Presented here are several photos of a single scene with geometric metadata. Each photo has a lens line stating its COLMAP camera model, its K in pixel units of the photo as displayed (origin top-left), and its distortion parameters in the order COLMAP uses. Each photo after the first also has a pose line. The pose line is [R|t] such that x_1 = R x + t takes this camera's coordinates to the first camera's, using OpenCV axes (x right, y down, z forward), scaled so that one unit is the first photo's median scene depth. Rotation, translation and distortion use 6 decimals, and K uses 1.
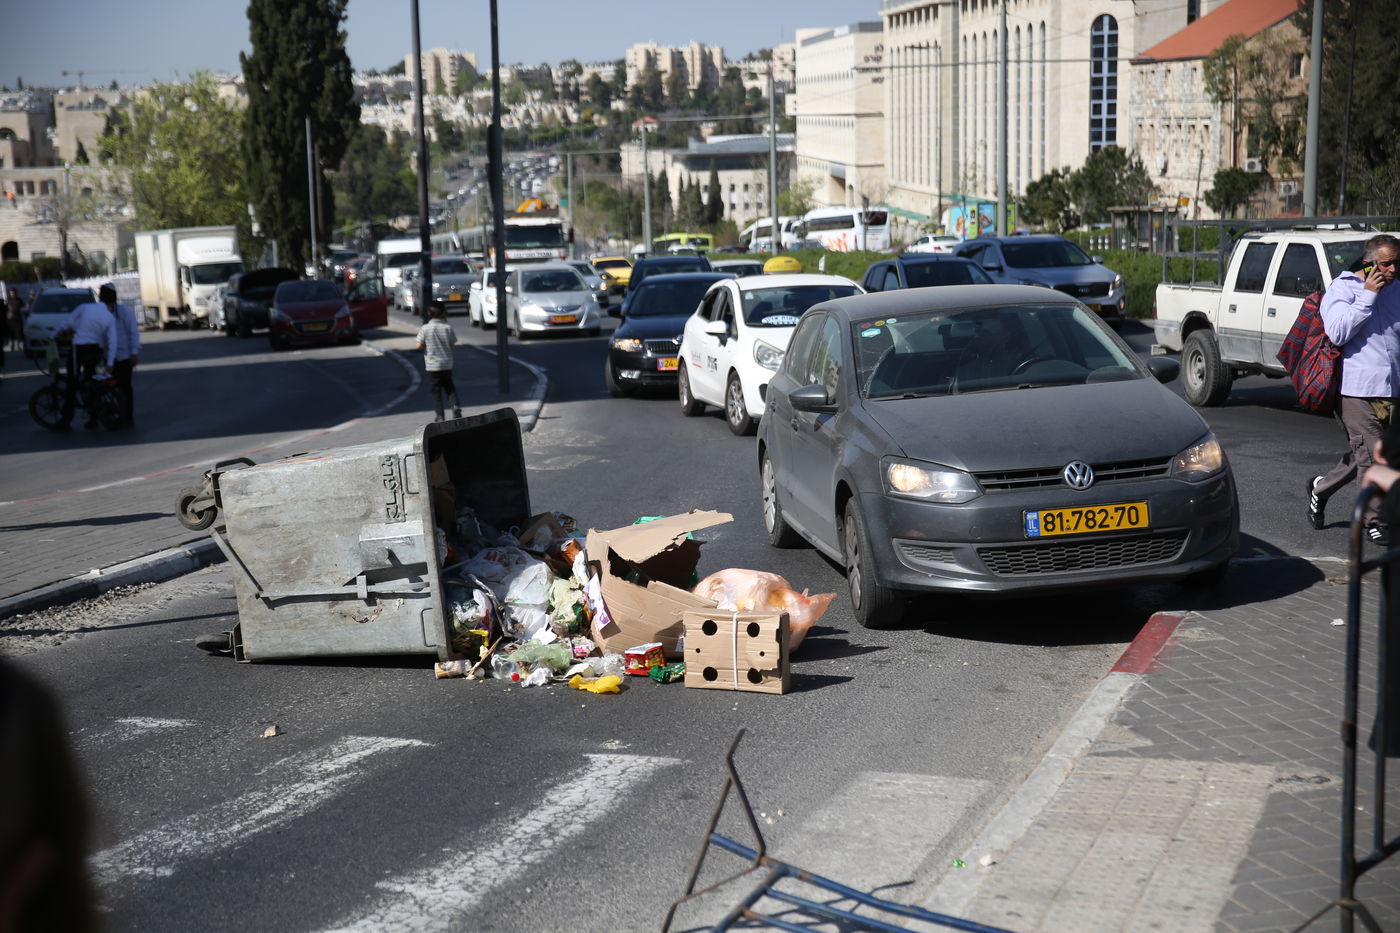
lens RADIAL K [[2125.4, 0, 700.0], [0, 2125.4, 466.5], [0, 0, 1]] dist [0.171755, -0.012886]
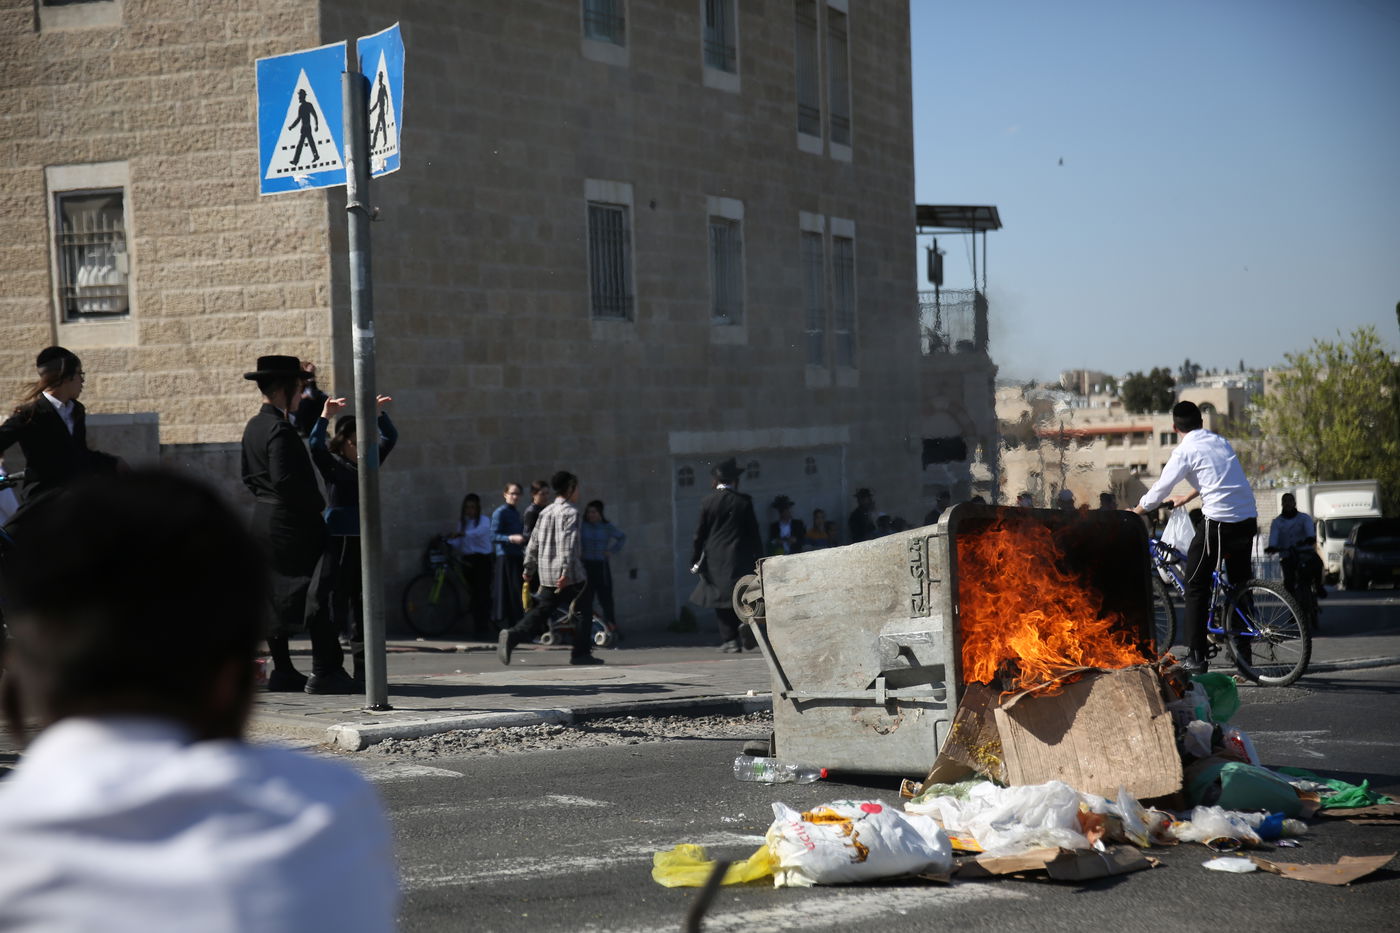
lens RADIAL K [[2125.4, 0, 700.0], [0, 2125.4, 466.5], [0, 0, 1]] dist [0.171755, -0.012886]
pose [[0.844254, 0.005209, -0.535918, 0.235440], [-0.077125, 0.990726, -0.111869, 0.067894], [0.530365, 0.135778, 0.836826, 0.232793]]
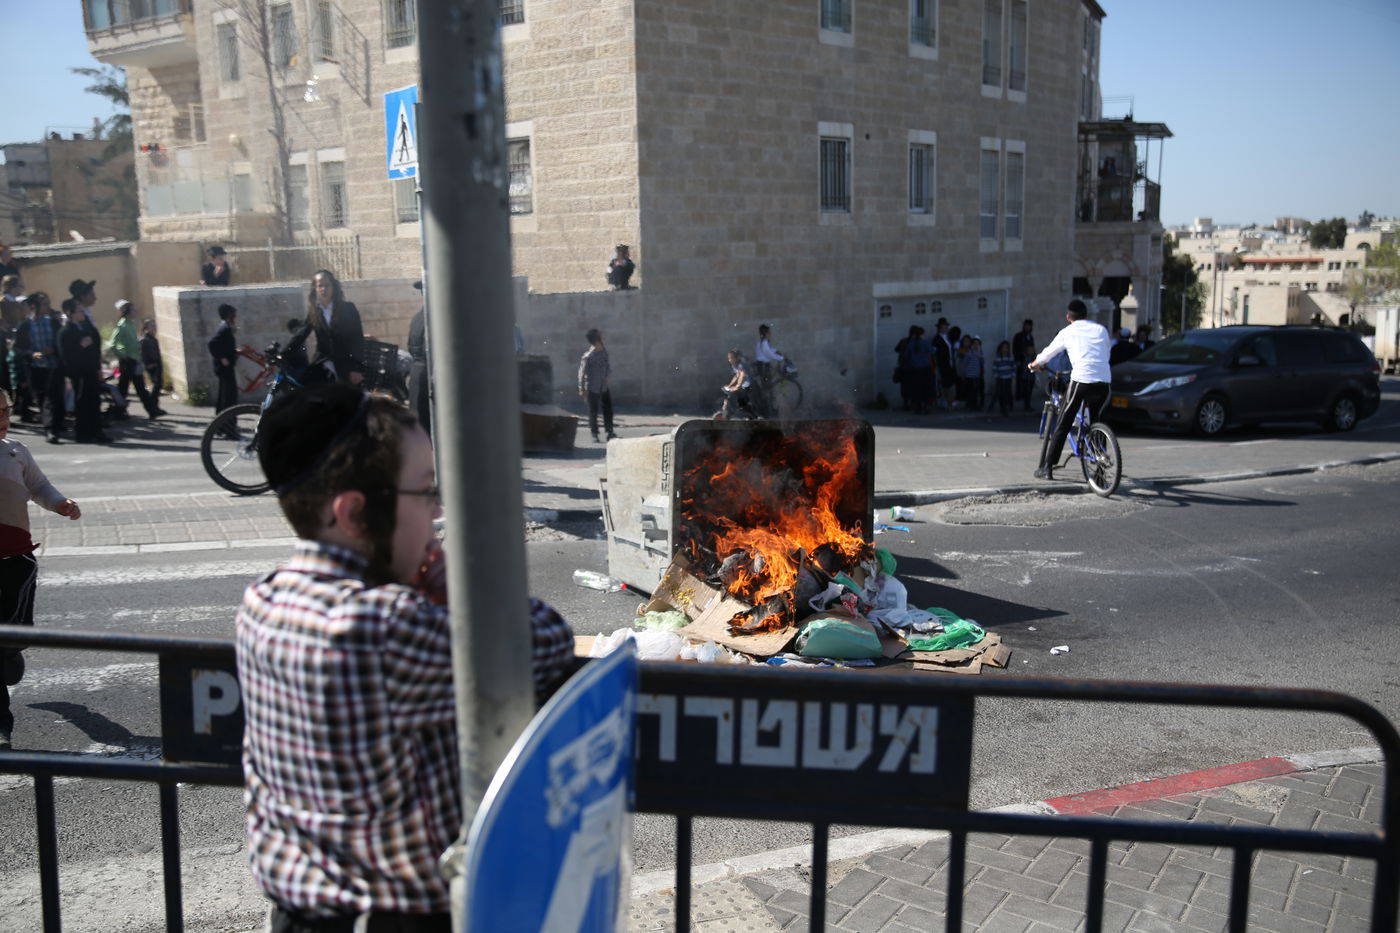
lens RADIAL K [[1239.6, 0, 700.0], [0, 1239.6, 466.5], [0, 0, 1]] dist [-0.015932, 0.006456]
pose [[0.662523, 0.138904, -0.736050, 0.399741], [-0.122573, 0.989514, 0.076407, -0.047663], [0.738945, 0.039598, 0.672601, 0.519791]]
